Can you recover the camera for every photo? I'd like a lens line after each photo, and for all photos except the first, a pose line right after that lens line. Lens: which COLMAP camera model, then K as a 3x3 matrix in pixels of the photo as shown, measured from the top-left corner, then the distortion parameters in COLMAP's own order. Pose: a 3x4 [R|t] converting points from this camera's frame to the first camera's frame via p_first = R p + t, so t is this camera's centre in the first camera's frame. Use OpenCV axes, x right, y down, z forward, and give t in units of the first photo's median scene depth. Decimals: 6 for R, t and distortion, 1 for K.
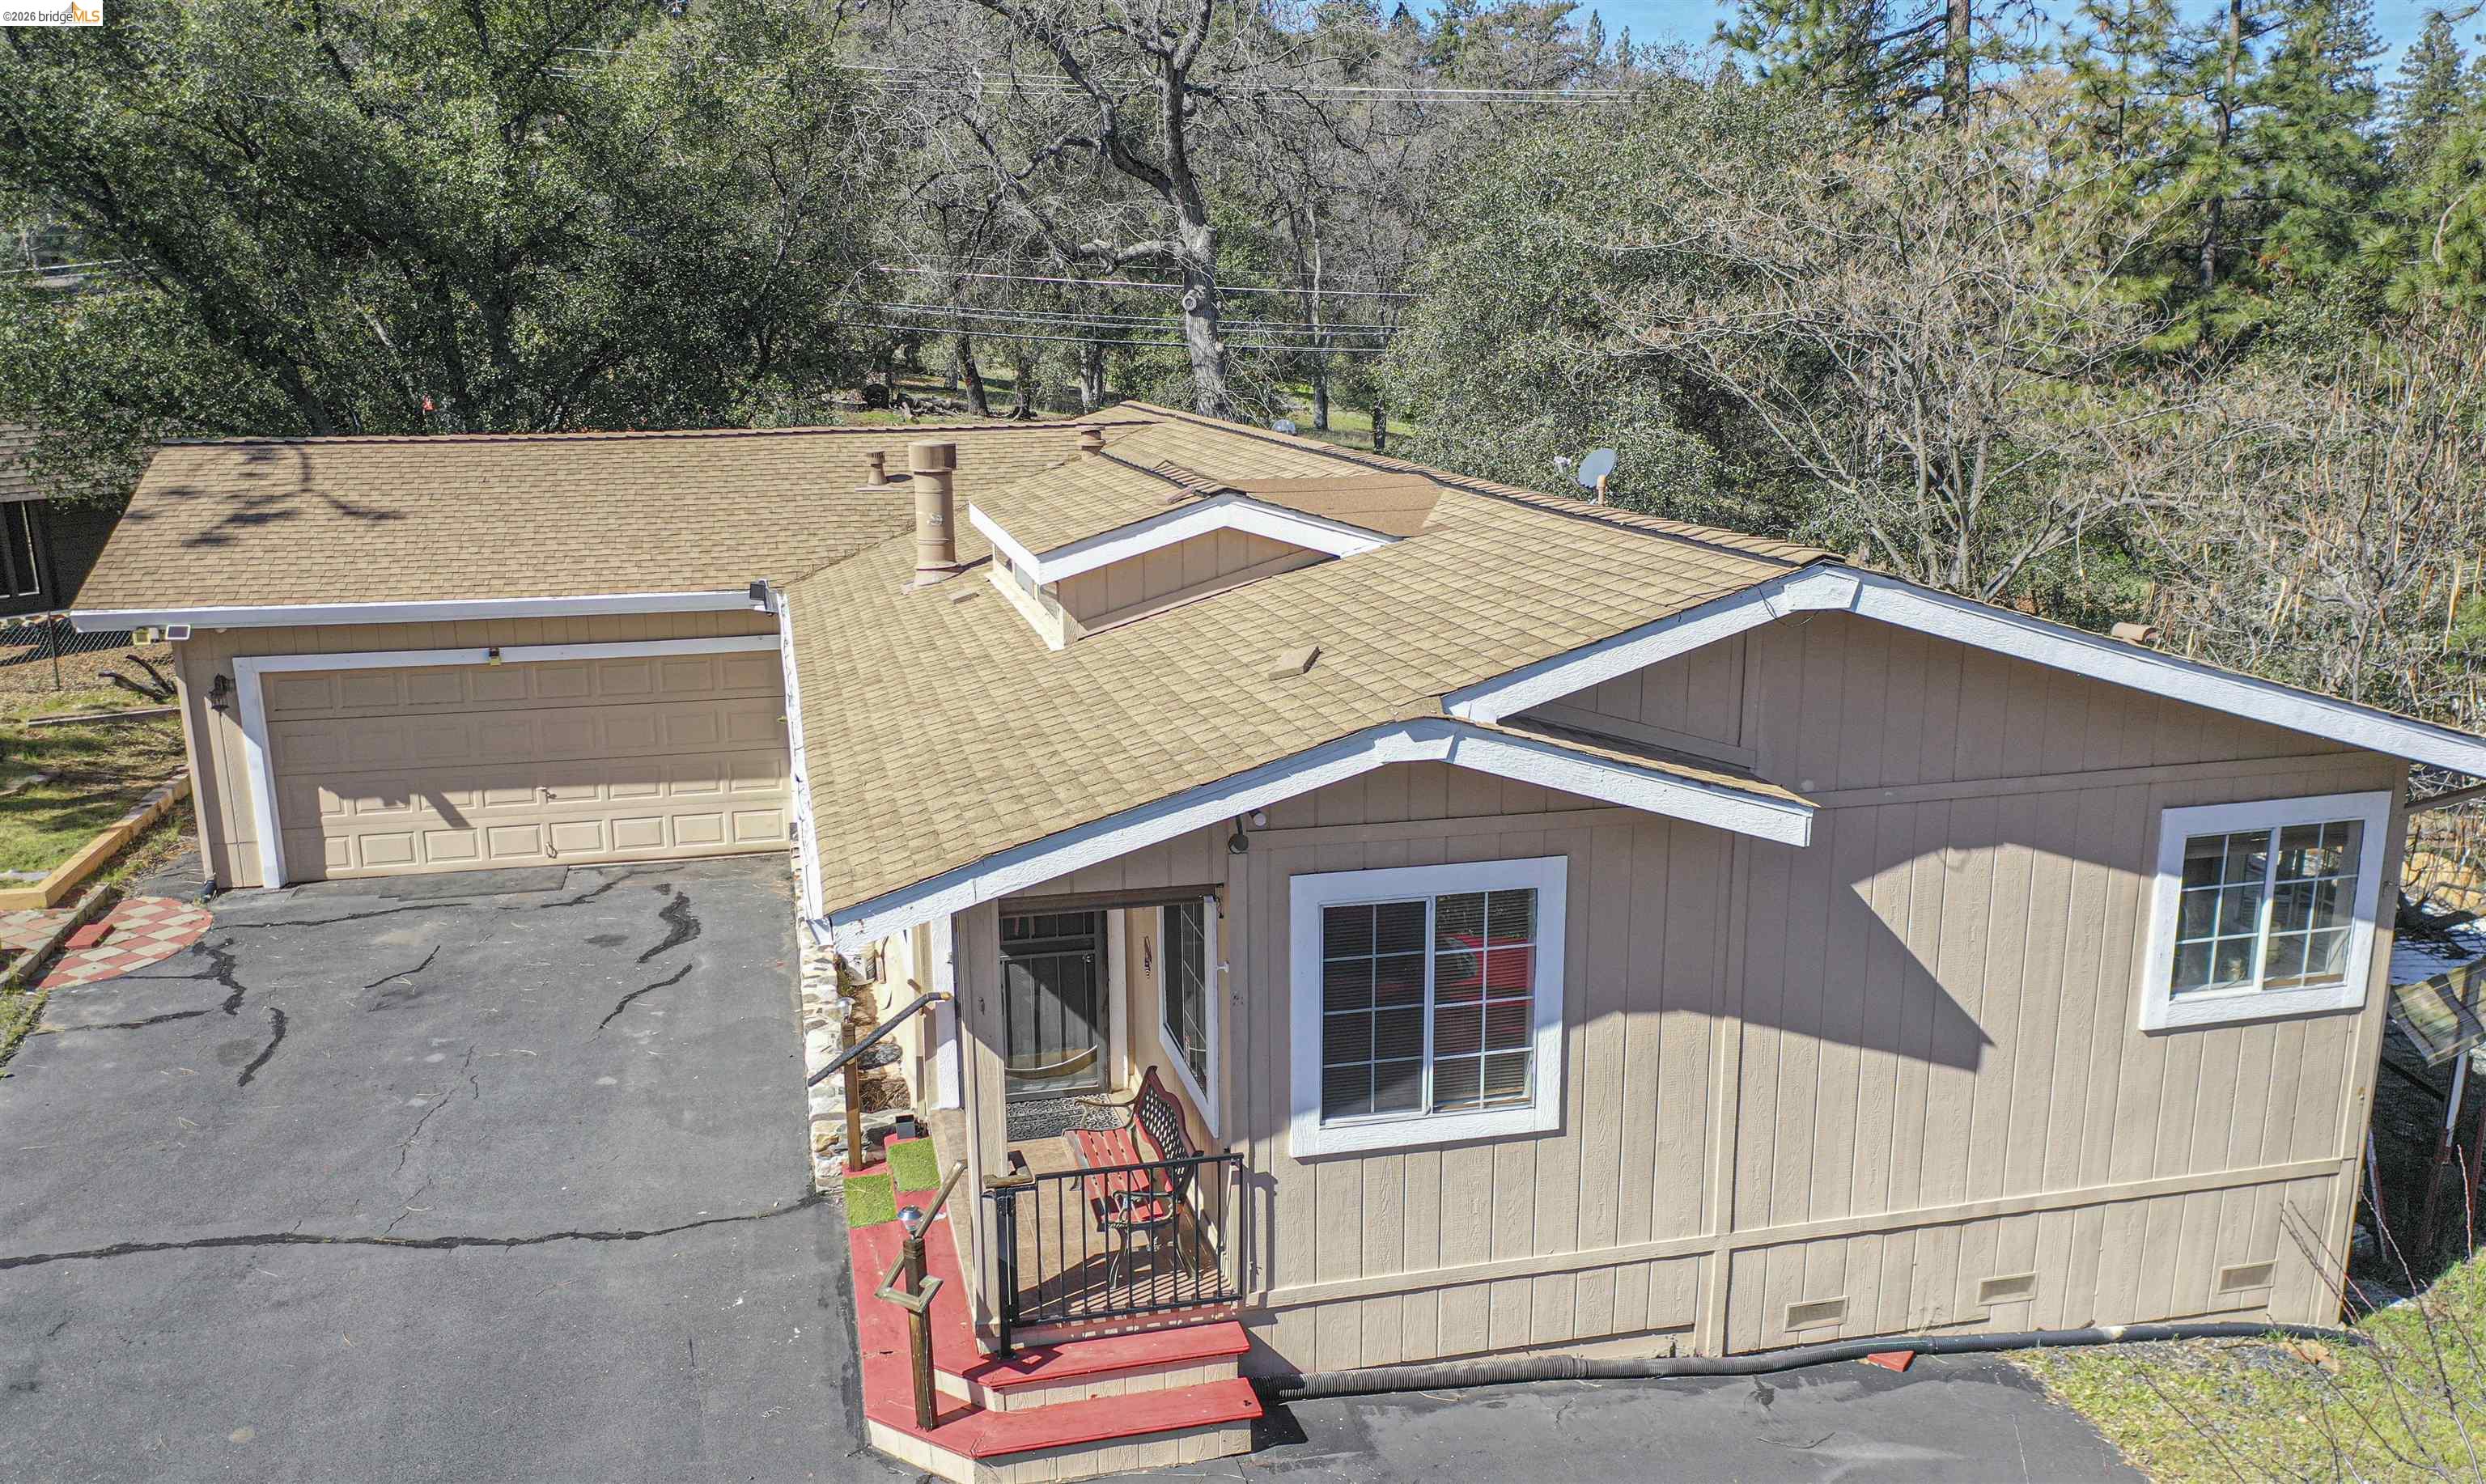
lens RADIAL K [[1960.0, 0, 1240.8], [0, 1960.0, 821.4], [0, 0, 1]] dist [0.019805, -0.004321]
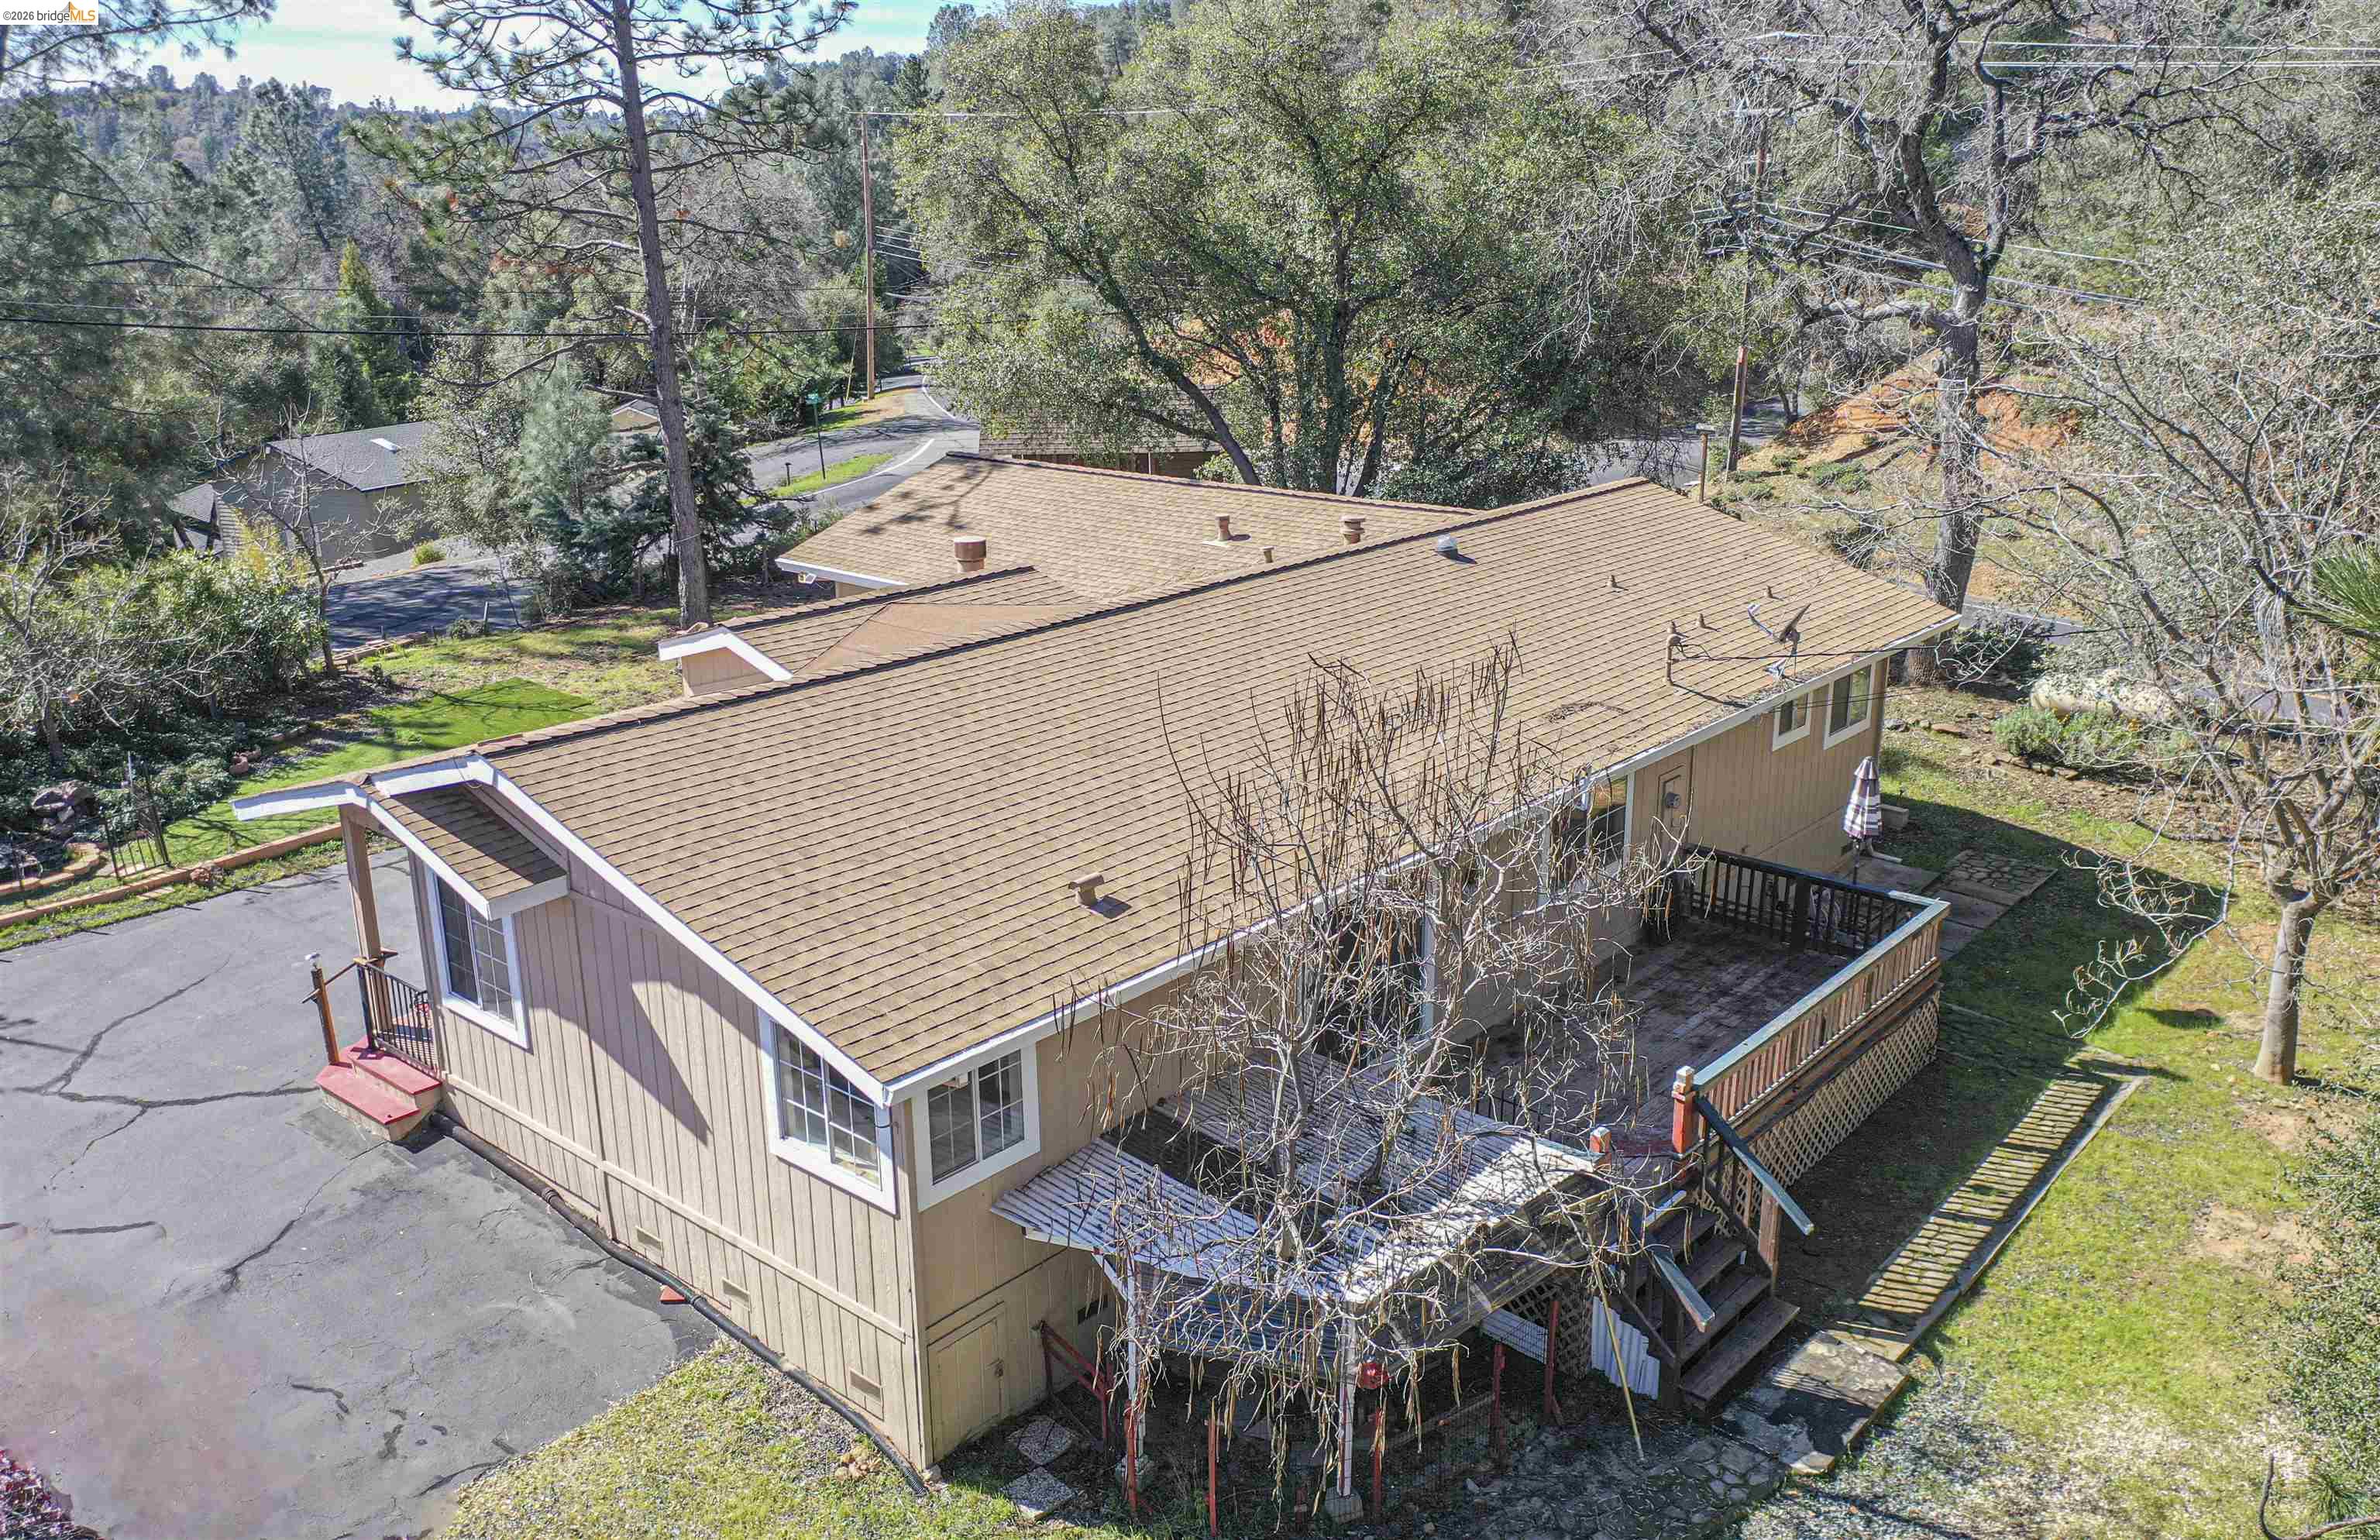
lens RADIAL K [[1878.9, 0, 1196.0], [0, 1878.9, 838.4], [0, 0, 1]] dist [0.009196, 0.003651]
pose [[0.580276, 0.266627, -0.769539, 1.552246], [-0.206341, 0.962193, 0.177784, -0.387613], [0.787847, 0.055624, 0.613354, 0.427317]]
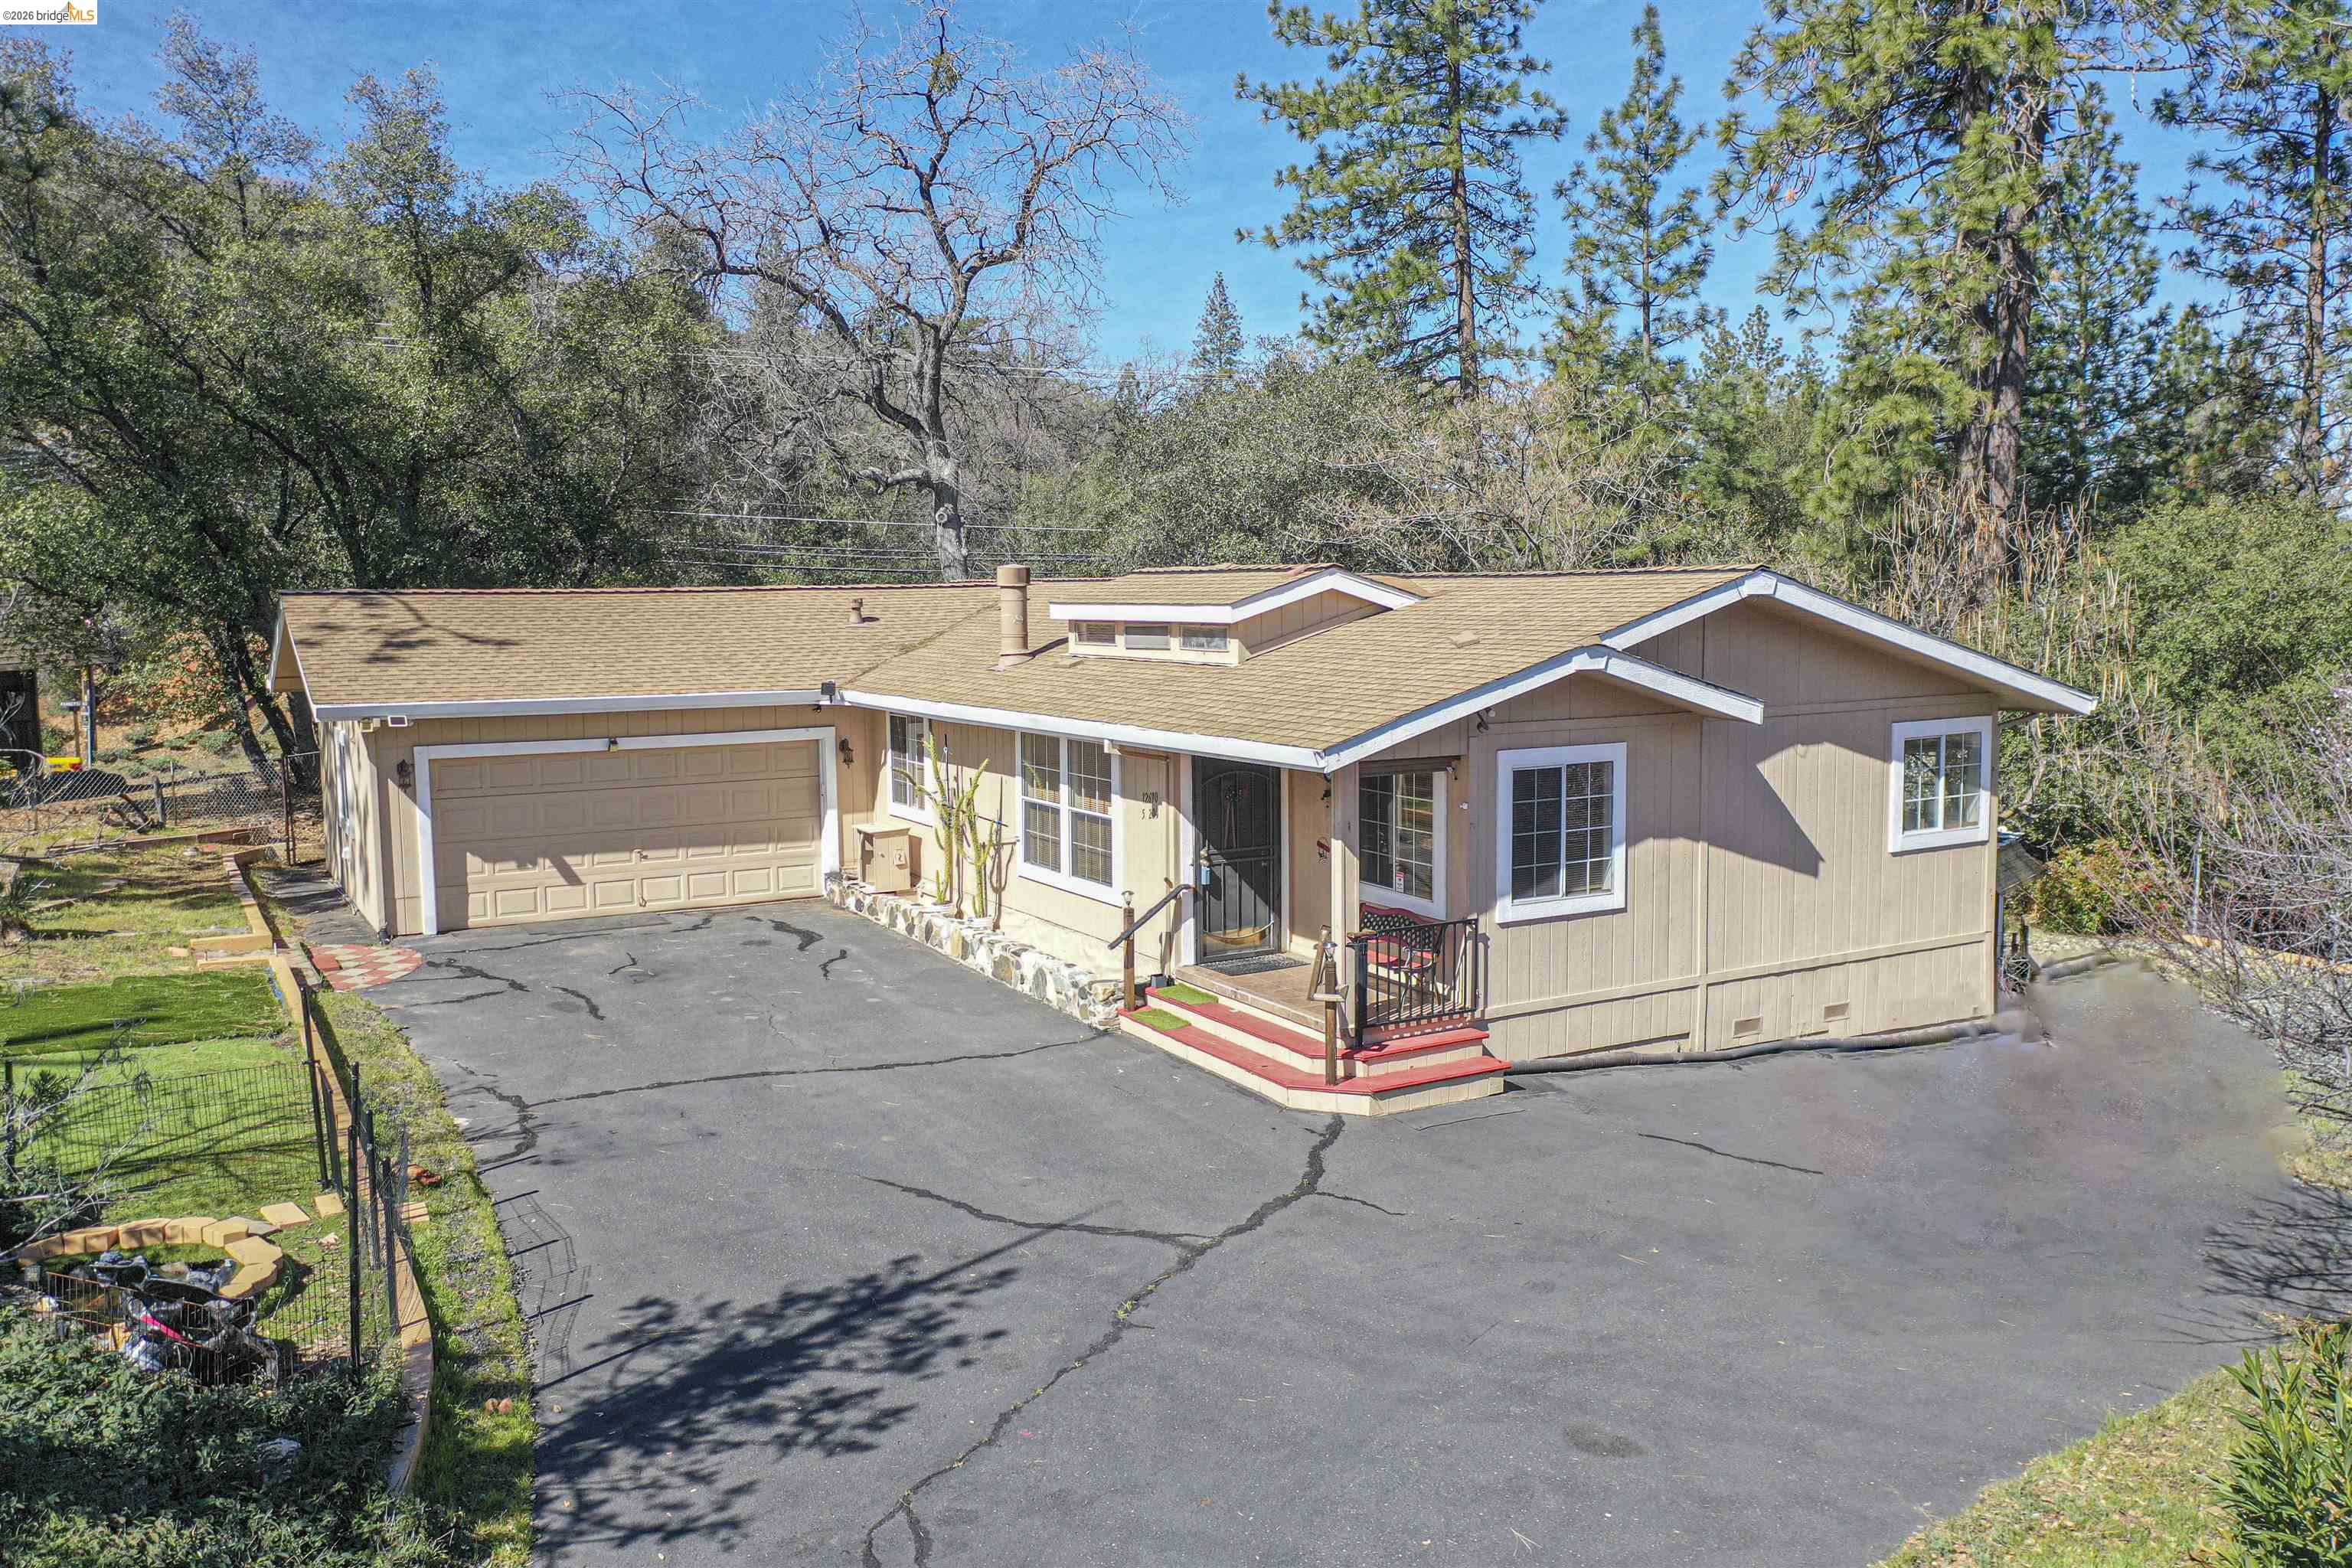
lens RADIAL K [[1845.5, 0, 1176.0], [0, 1845.5, 784.0], [0, 0, 1]] dist [0.009909, -0.001430]
pose [[0.961737, -0.031596, 0.272147, -0.602446], [0.071374, 0.987922, -0.137532, 0.226482], [-0.264515, 0.151694, 0.952376, -0.412800]]
